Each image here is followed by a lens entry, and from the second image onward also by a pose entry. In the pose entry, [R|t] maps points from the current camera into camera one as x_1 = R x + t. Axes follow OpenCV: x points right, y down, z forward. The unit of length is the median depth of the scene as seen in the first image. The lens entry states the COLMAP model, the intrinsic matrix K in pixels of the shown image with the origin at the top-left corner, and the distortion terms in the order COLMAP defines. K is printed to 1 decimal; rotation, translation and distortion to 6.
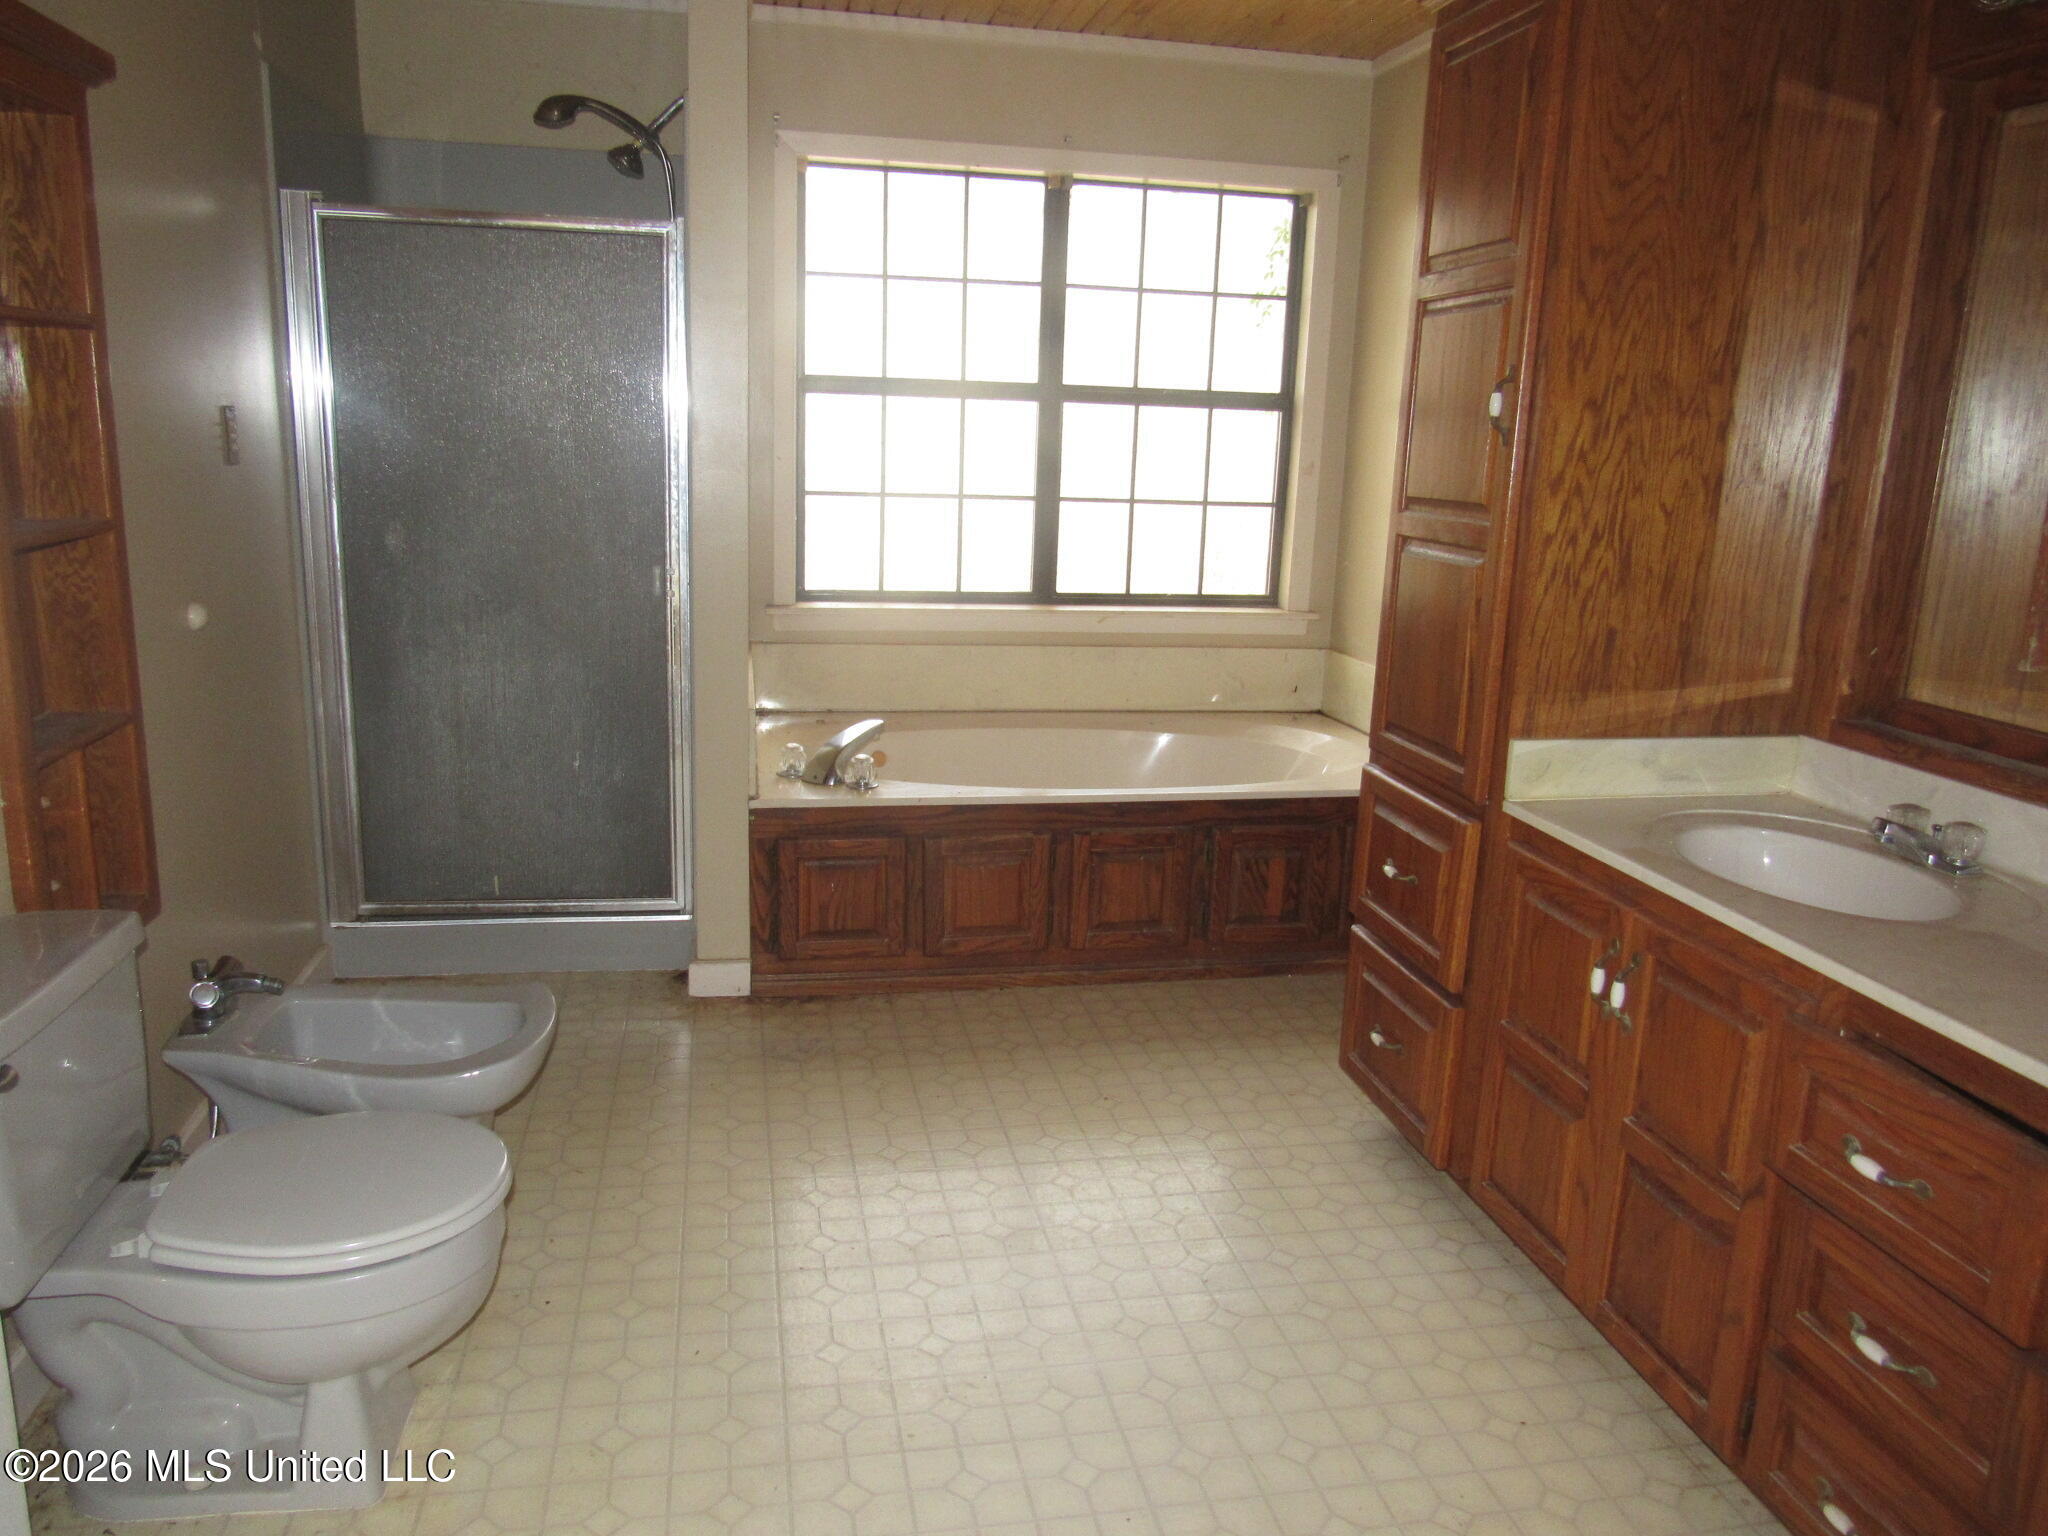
lens RADIAL K [[1458.5, 0, 1018.8], [0, 1458.5, 759.9], [0, 0, 1]] dist [-0.008481, -0.009417]
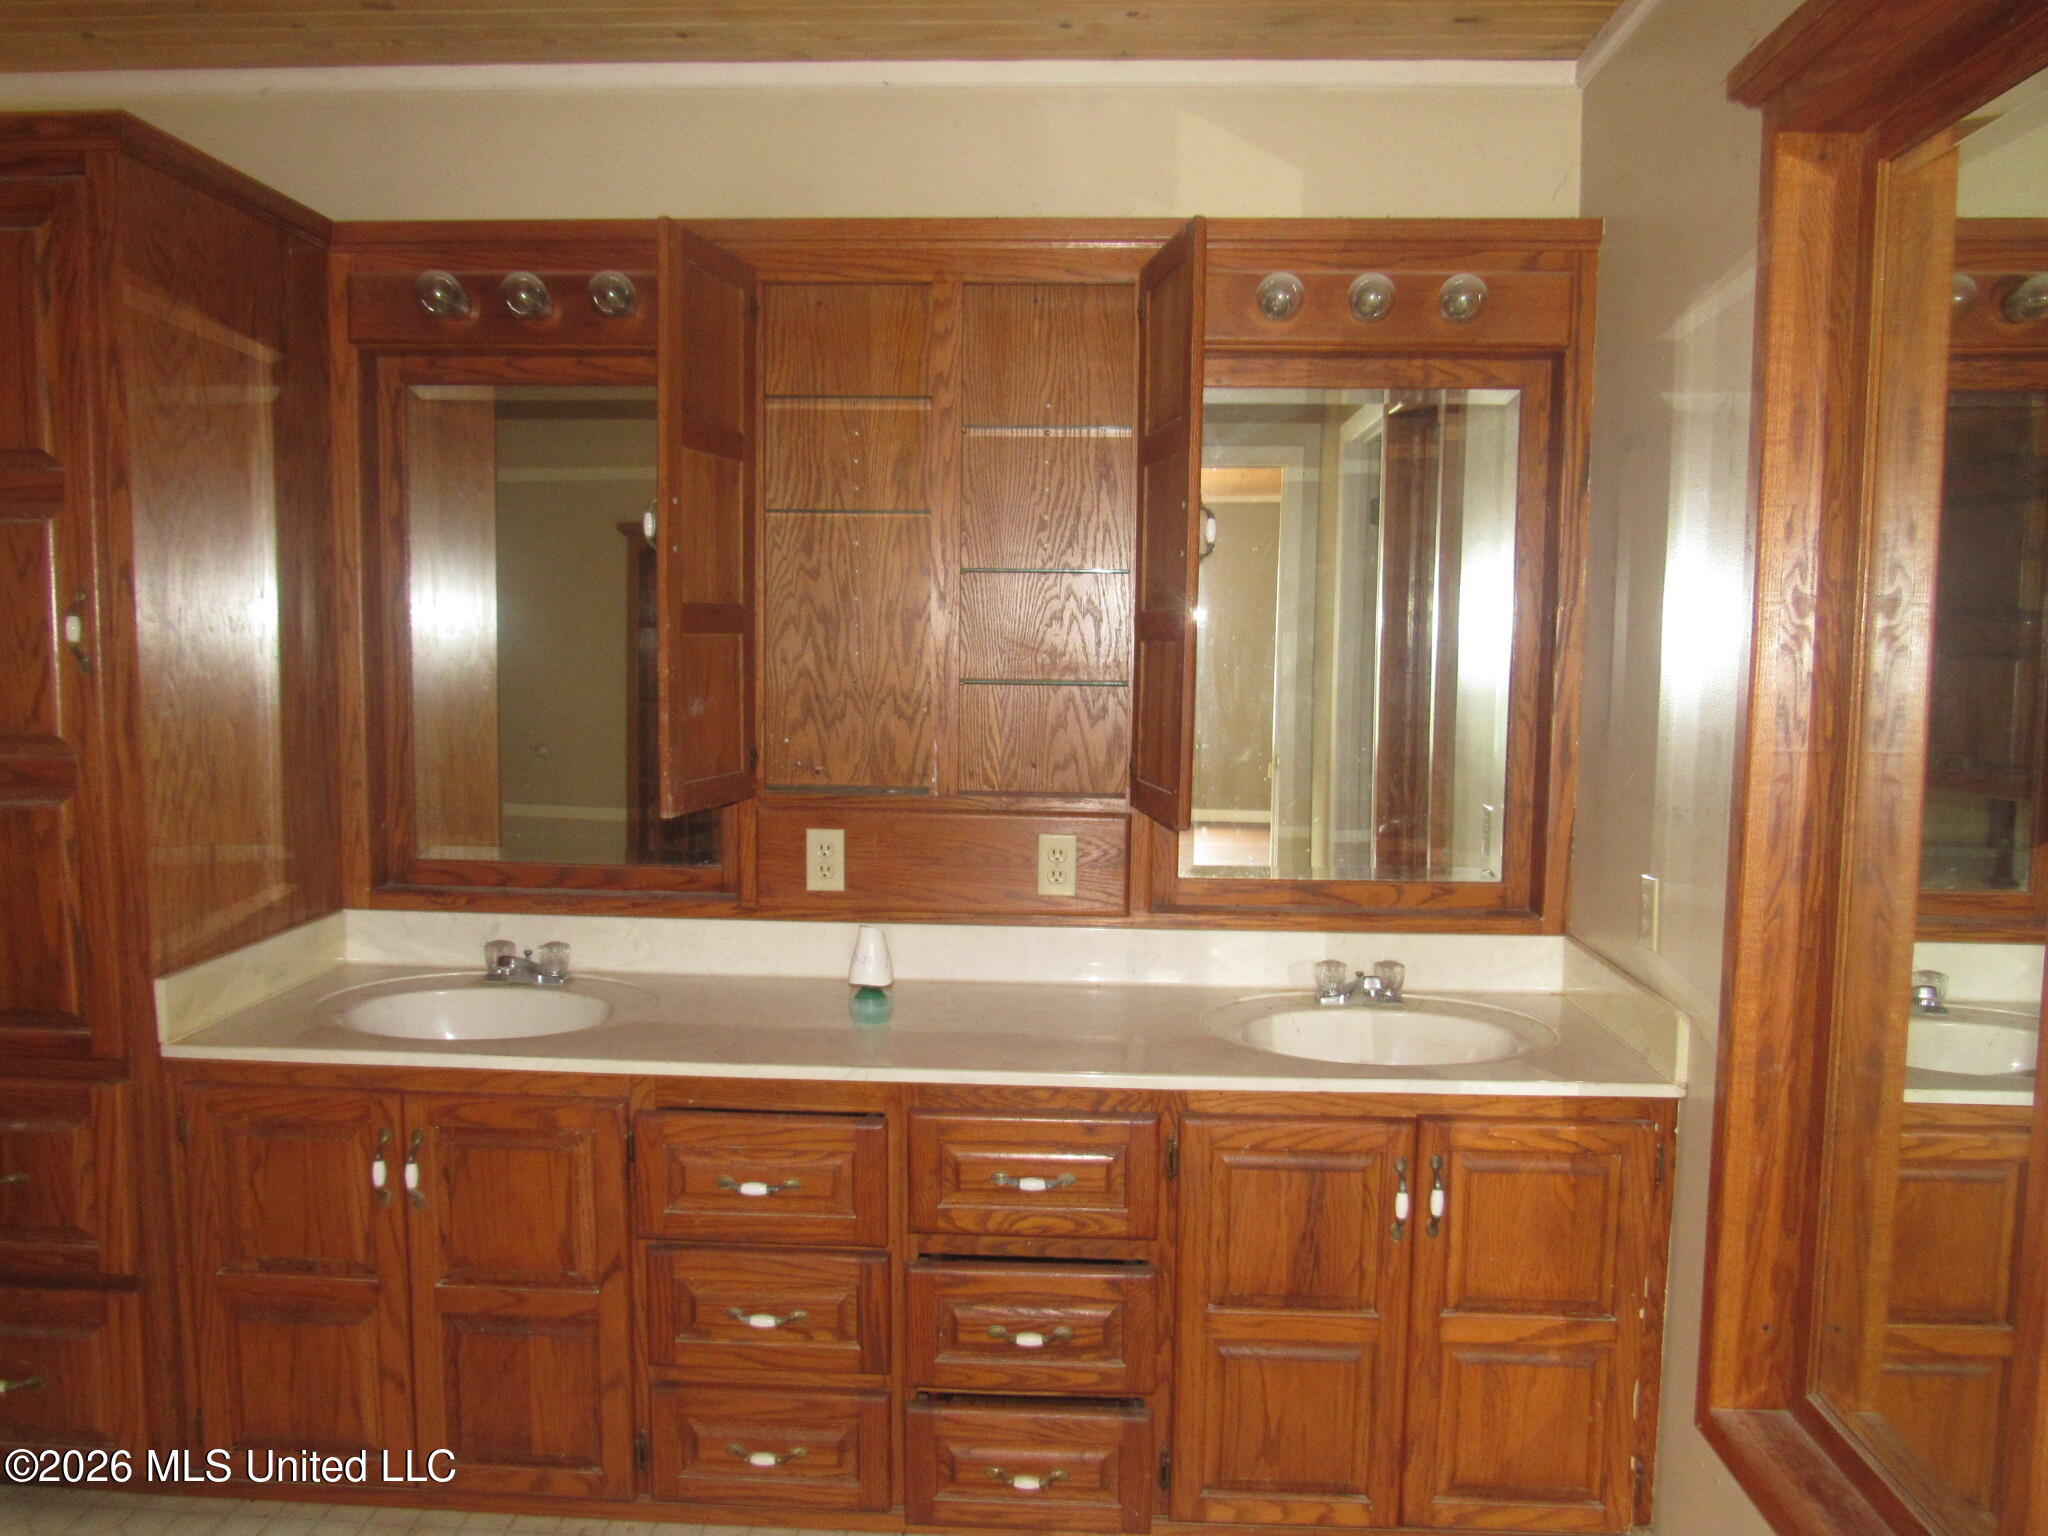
lens RADIAL K [[1458.5, 0, 1024.1], [0, 1458.5, 769.4], [0, 0, 1]] dist [-0.008481, -0.009417]
pose [[0.270157, -0.126619, 0.954454, -0.410412], [0.214960, 0.974225, 0.068397, -0.096573], [-0.938513, 0.186691, 0.290412, 0.197636]]
